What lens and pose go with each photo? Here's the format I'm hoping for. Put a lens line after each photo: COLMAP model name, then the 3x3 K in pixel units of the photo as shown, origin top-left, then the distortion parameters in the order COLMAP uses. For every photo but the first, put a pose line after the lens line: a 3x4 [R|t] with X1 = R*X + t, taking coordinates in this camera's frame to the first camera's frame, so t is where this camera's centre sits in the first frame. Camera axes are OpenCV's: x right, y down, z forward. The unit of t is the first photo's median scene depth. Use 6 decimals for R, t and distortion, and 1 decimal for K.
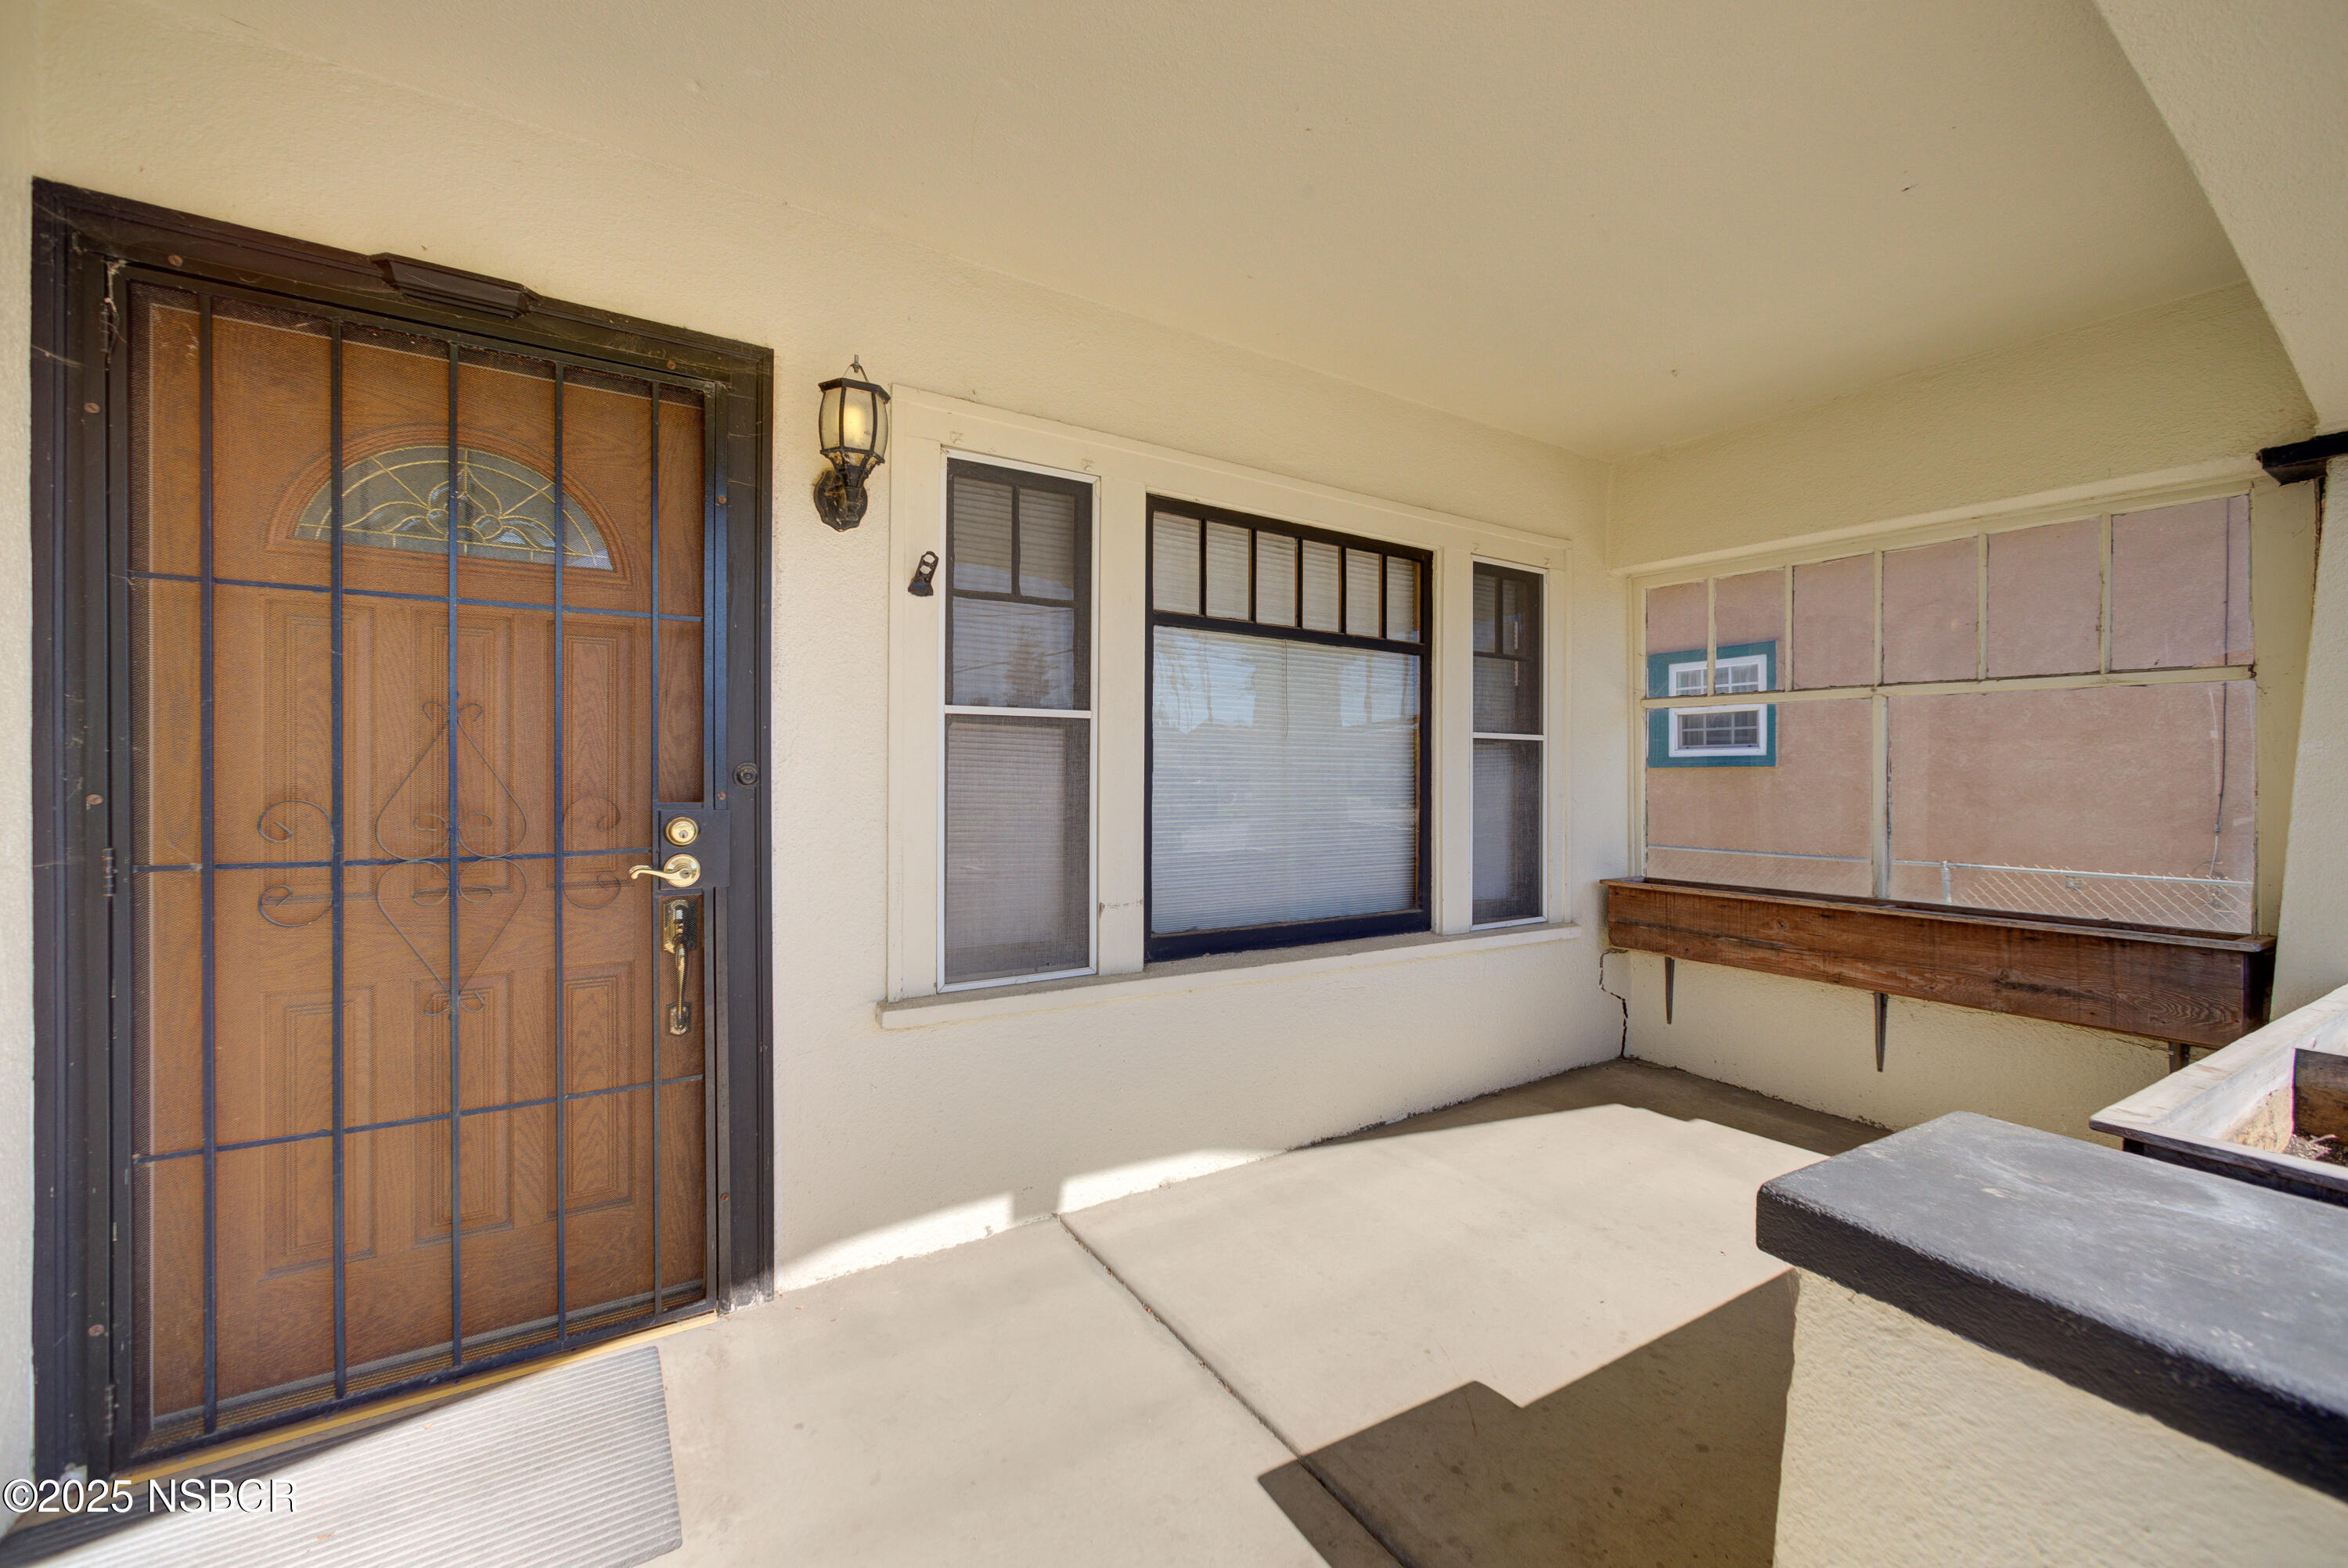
lens RADIAL K [[937.9, 0, 1192.0], [0, 937.9, 779.8], [0, 0, 1]] dist [-0.001220, 0.001145]
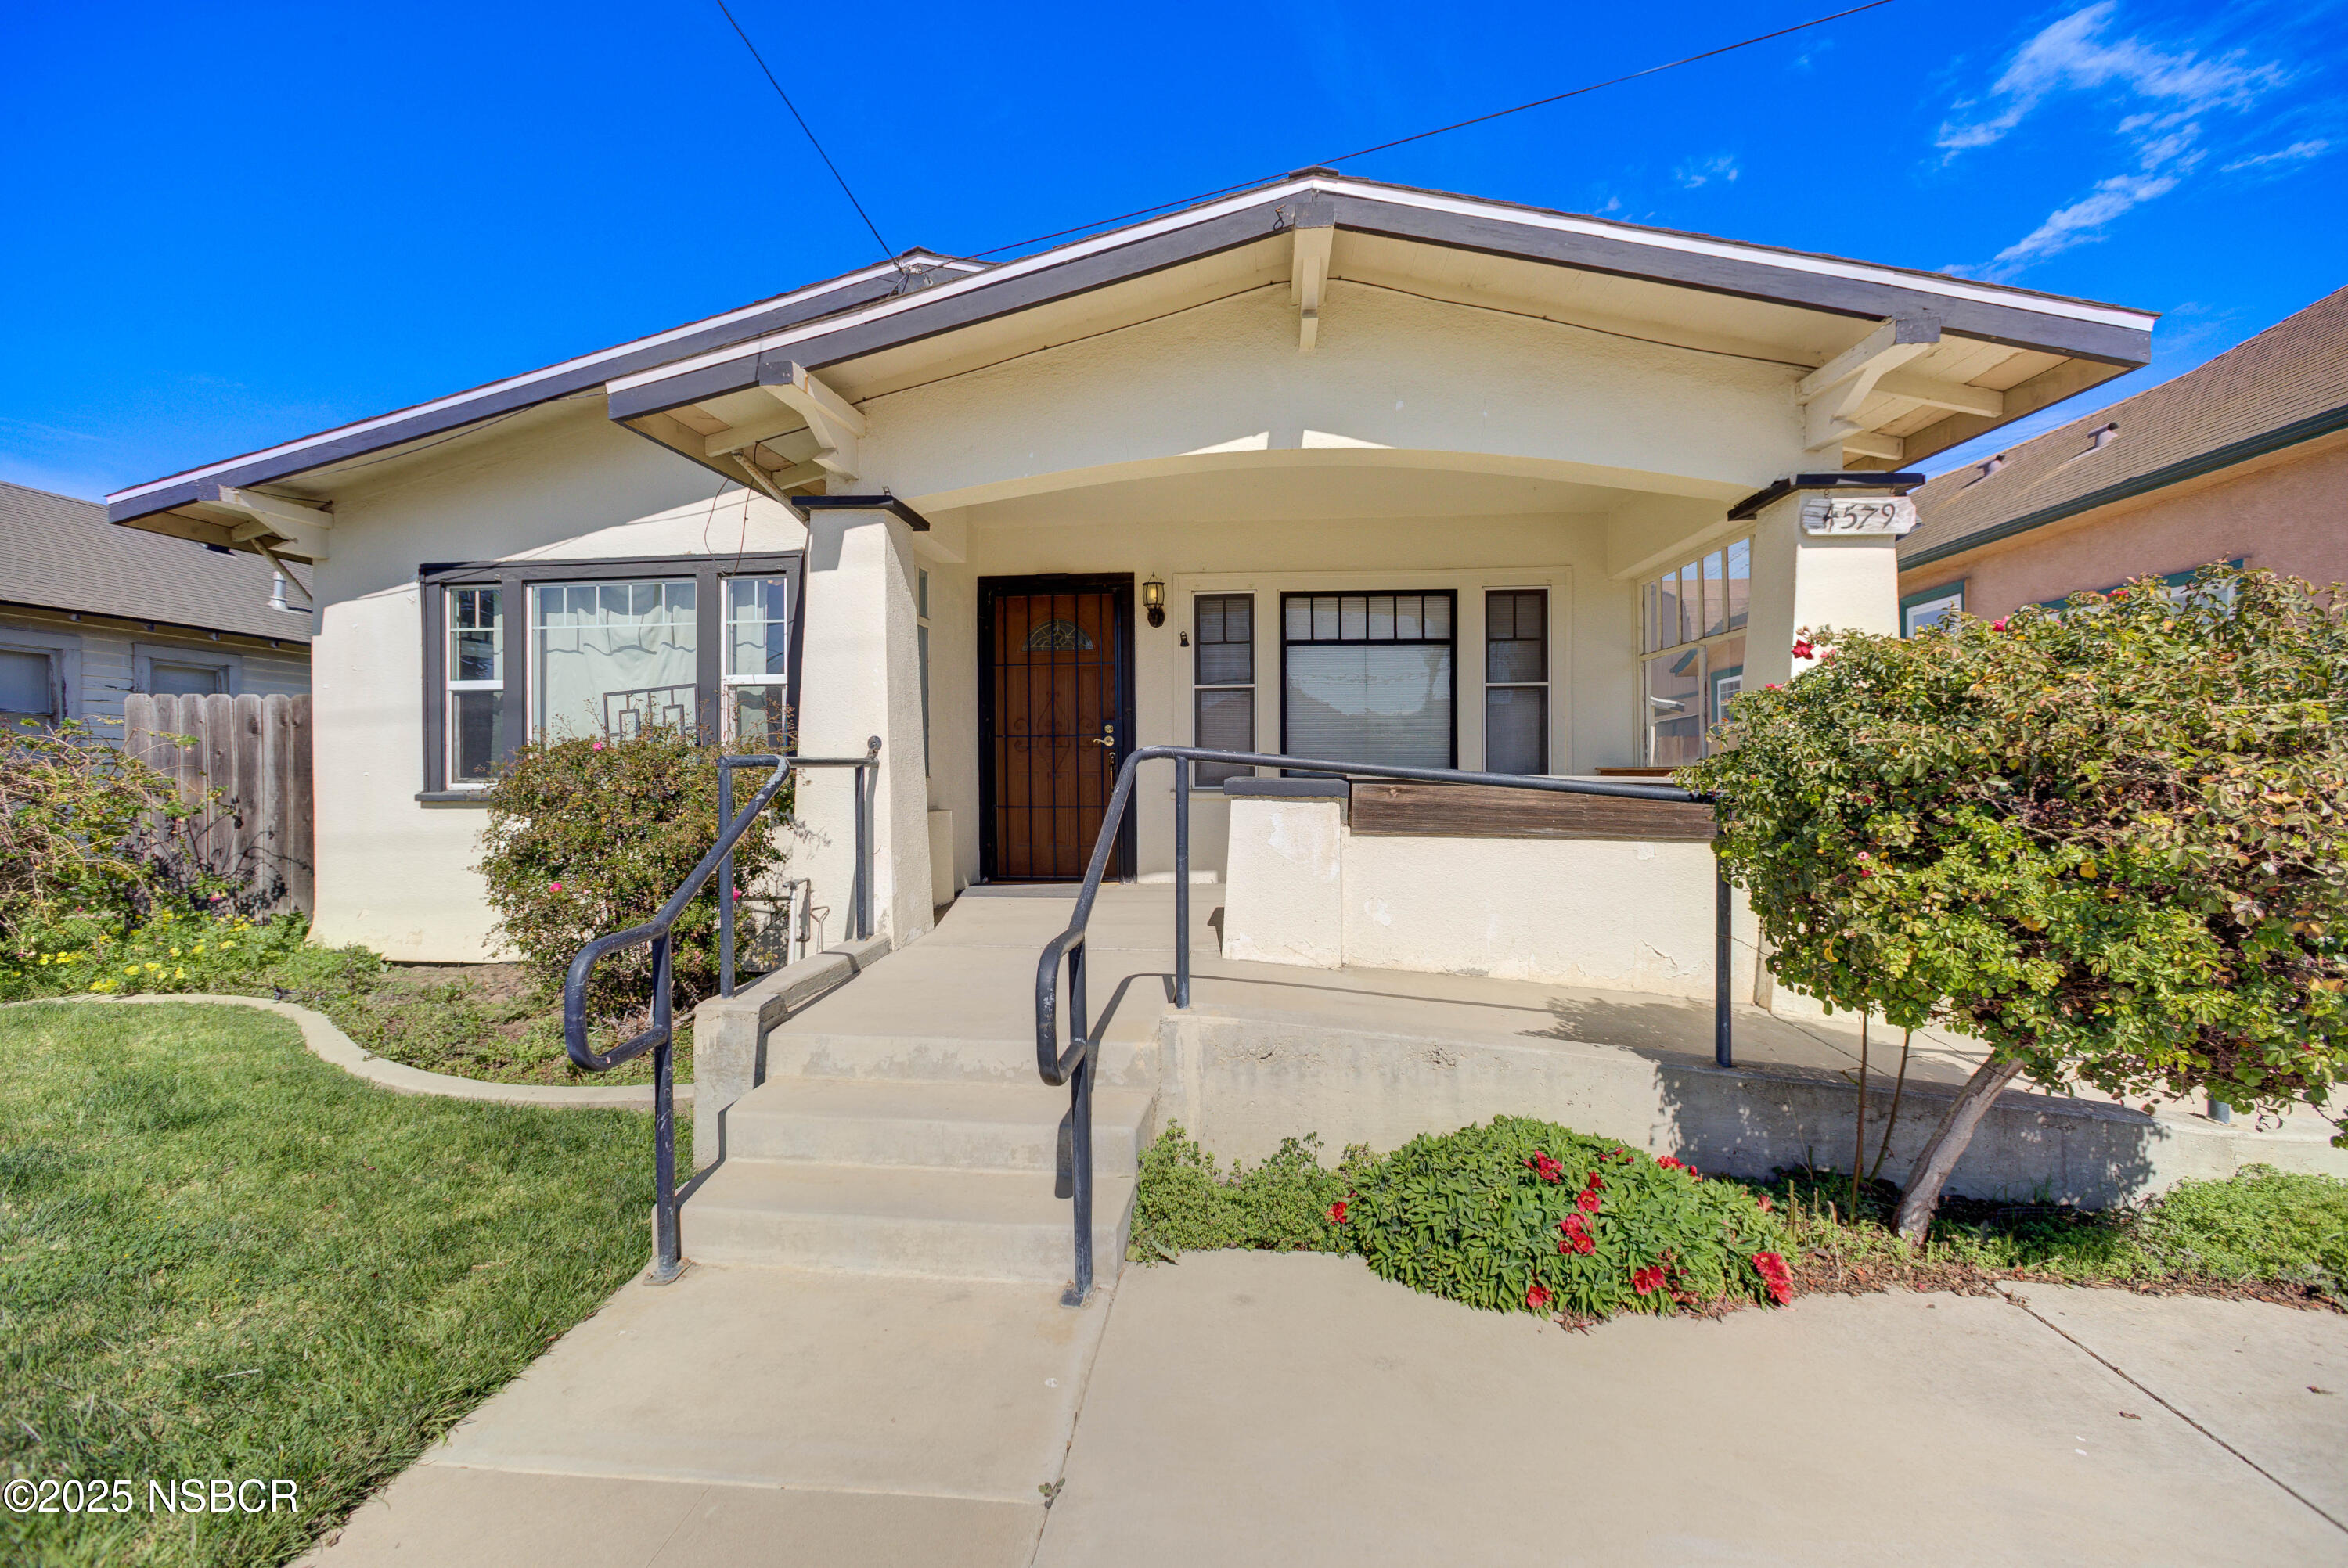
lens RADIAL K [[937.9, 0, 1165.1], [0, 937.9, 780.2], [0, 0, 1]] dist [-0.001220, 0.001145]
pose [[0.812881, -0.006144, -0.582398, 1.446776], [0.009107, 0.999956, 0.002162, 0.219519], [0.582359, -0.007061, 0.812901, -1.468460]]
